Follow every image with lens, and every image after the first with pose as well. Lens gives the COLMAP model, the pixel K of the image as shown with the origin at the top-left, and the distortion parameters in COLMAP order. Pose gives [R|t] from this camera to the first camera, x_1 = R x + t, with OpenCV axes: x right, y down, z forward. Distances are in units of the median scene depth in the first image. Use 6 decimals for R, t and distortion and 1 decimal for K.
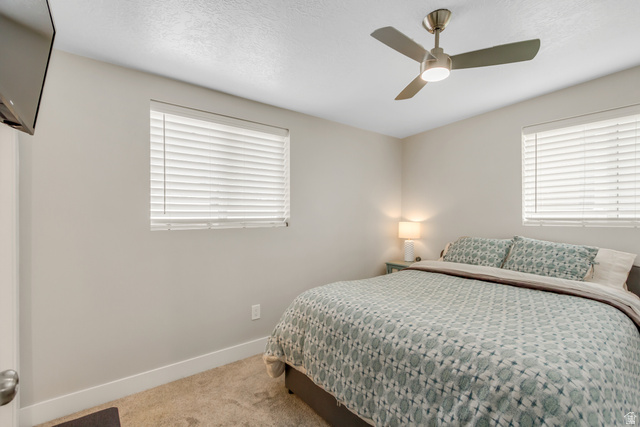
lens RADIAL K [[296.9, 0, 320.3], [0, 296.9, 215.4], [0, 0, 1]] dist [0.017568, -0.000260]
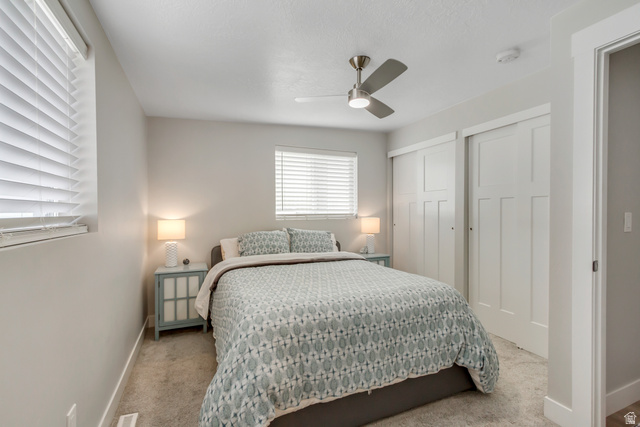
lens RADIAL K [[296.9, 0, 322.0], [0, 296.9, 214.1], [0, 0, 1]] dist [0.017568, -0.000260]
pose [[0.240542, -0.002026, 0.970637, -0.642037], [-0.000486, 0.999997, 0.002208, 0.006040], [-0.970639, -0.001003, 0.240540, 0.593744]]
